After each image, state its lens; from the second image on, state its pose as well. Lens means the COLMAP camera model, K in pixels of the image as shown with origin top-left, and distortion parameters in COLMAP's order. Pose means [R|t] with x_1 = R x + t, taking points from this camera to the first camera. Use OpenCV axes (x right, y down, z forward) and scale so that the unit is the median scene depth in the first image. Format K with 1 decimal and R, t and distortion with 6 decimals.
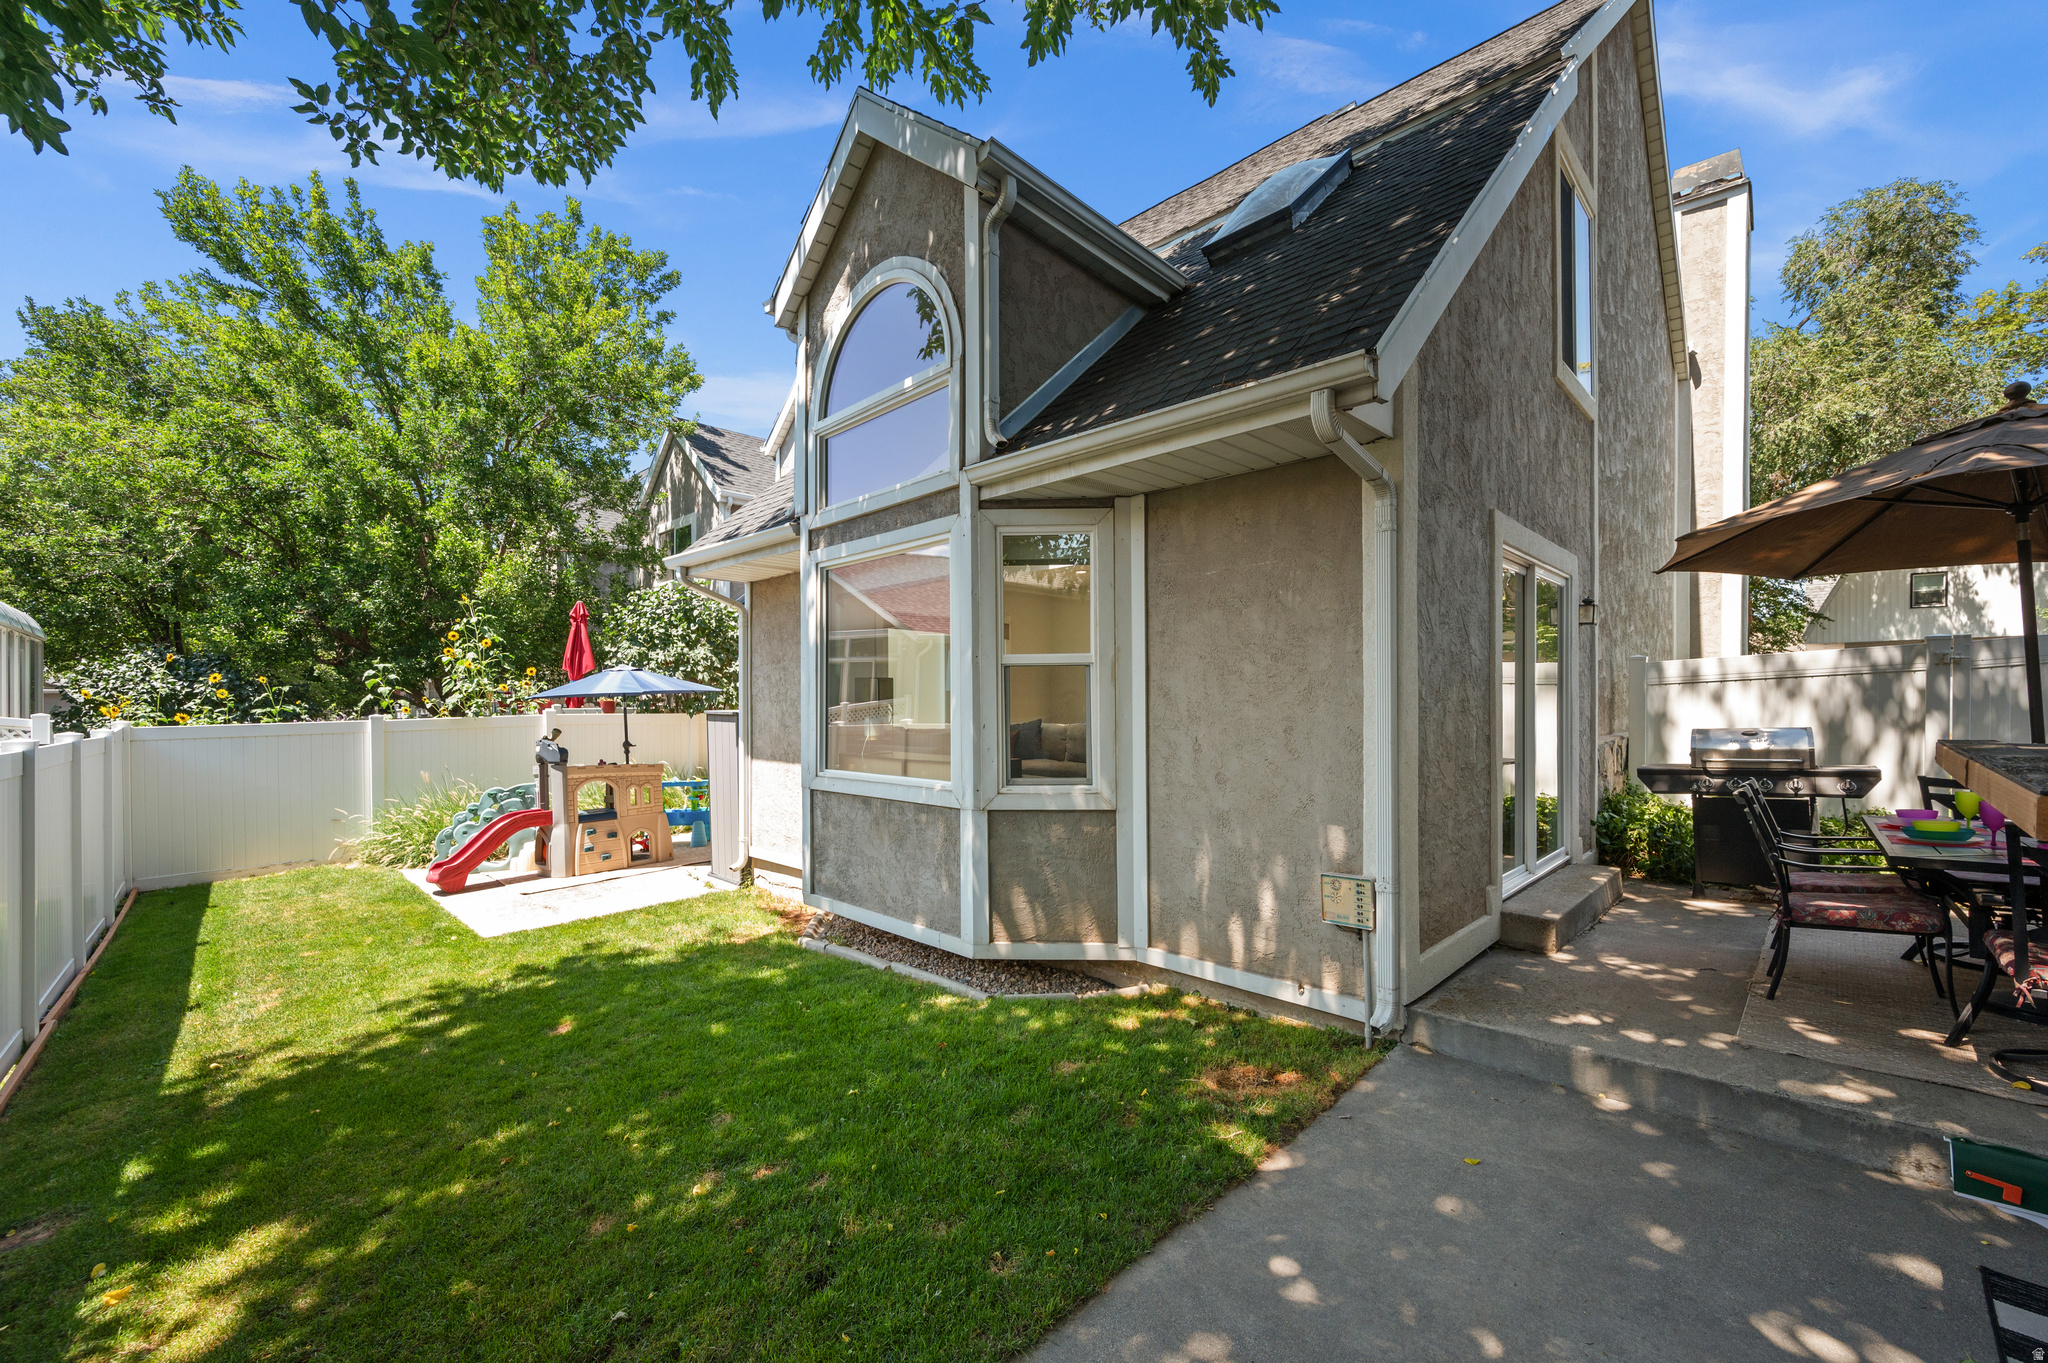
lens RADIAL K [[823.8, 0, 1017.8], [0, 823.8, 698.3], [0, 0, 1]] dist [-0.002097, 0.000291]
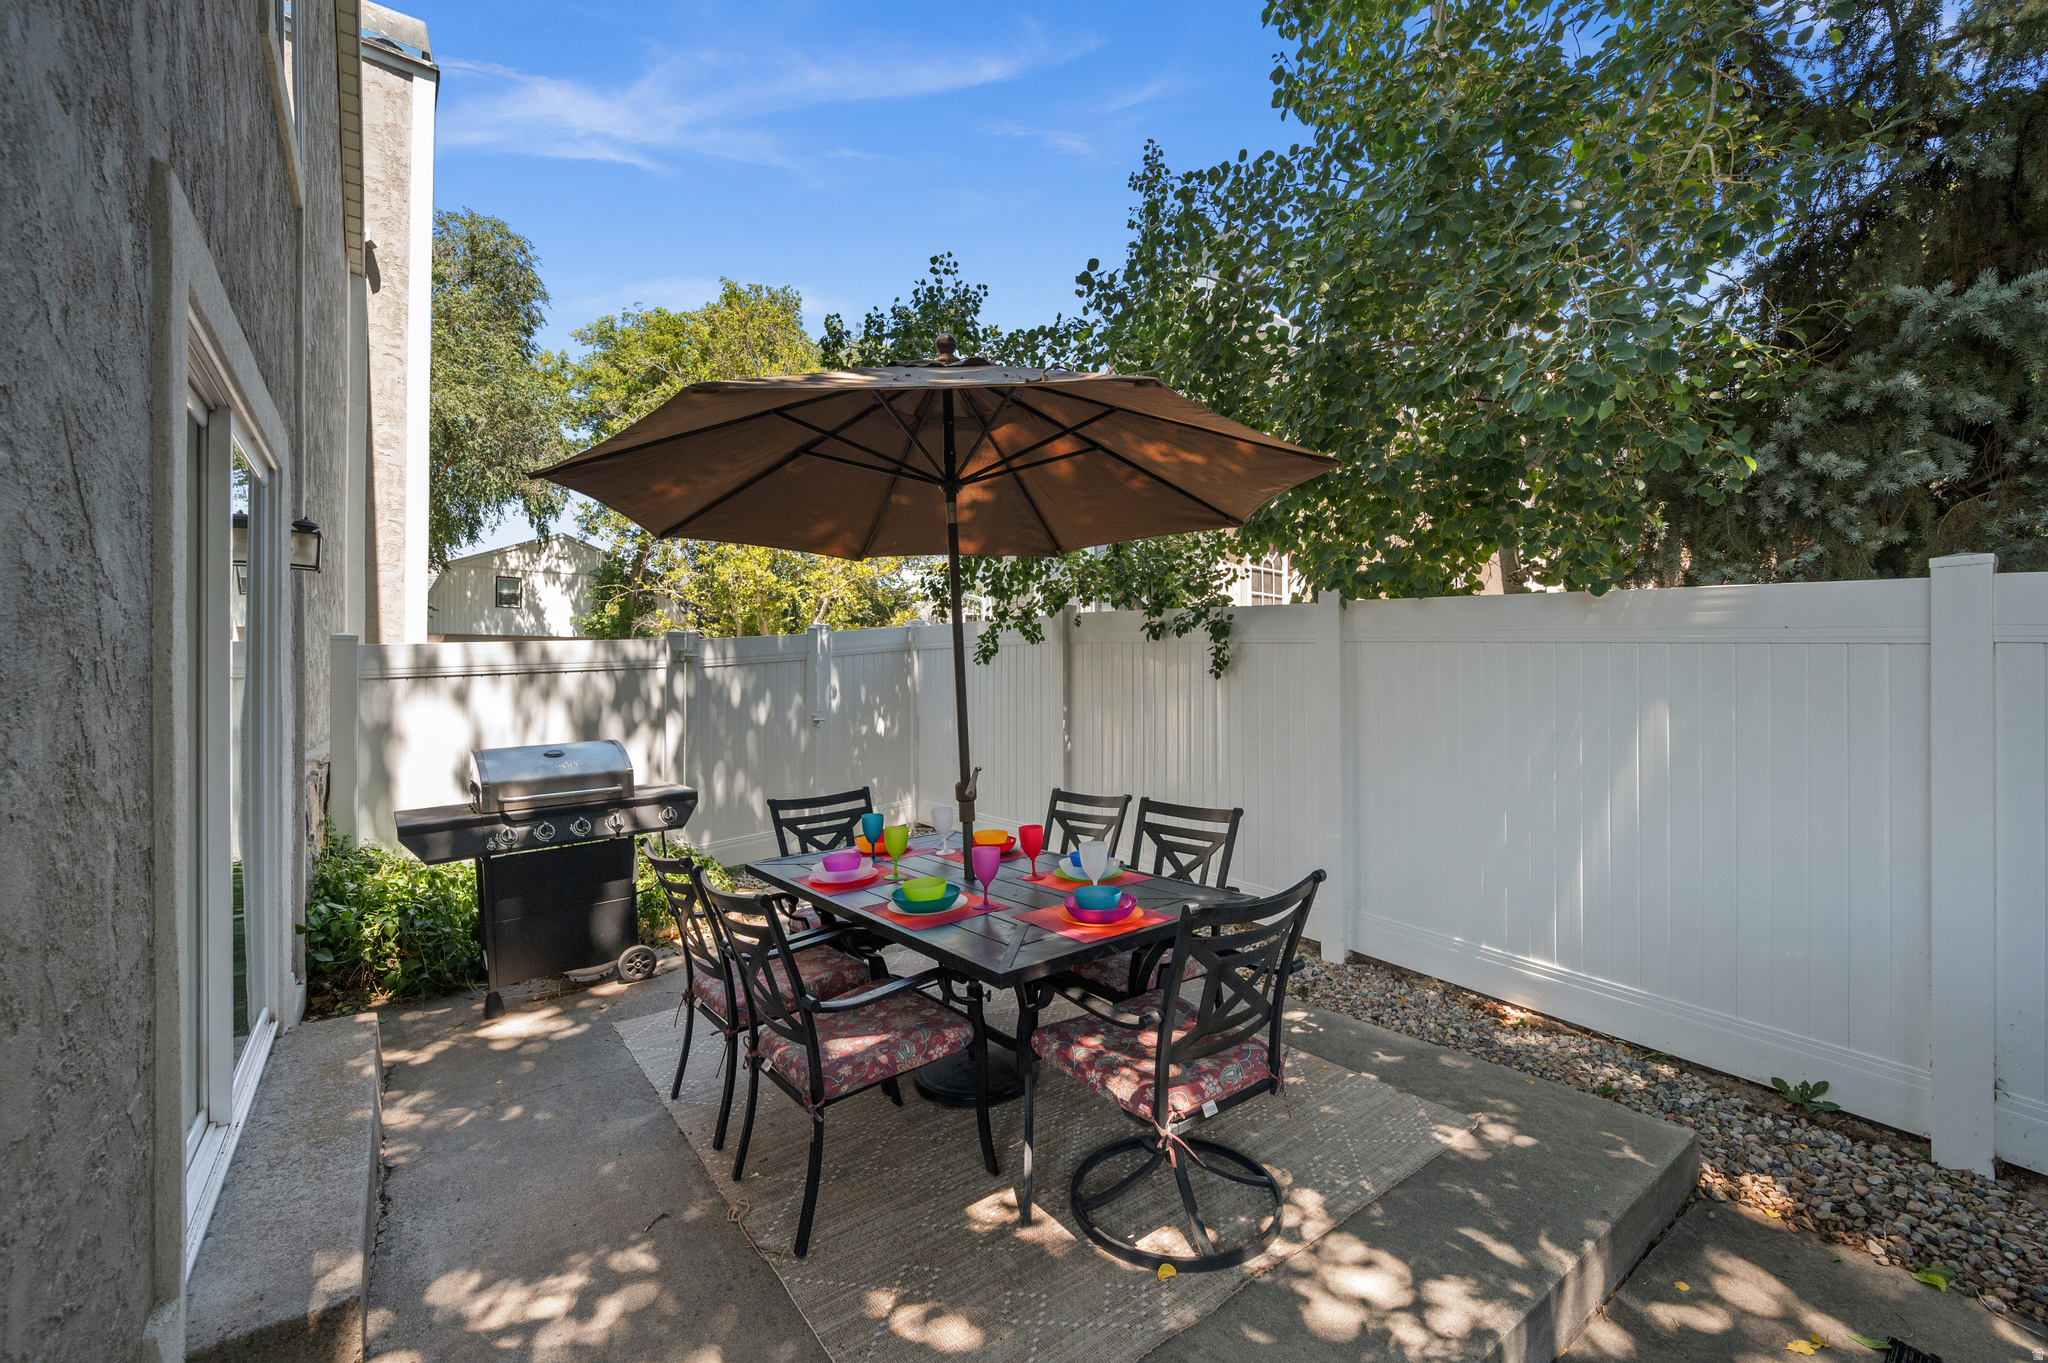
lens RADIAL K [[823.8, 0, 1003.1], [0, 823.8, 679.6], [0, 0, 1]] dist [-0.002097, 0.000291]
pose [[0.144594, 0.003481, 0.989485, 0.234696], [0.001394, 0.999992, -0.003722, -0.015715], [-0.989490, 0.001917, 0.144588, 0.484710]]
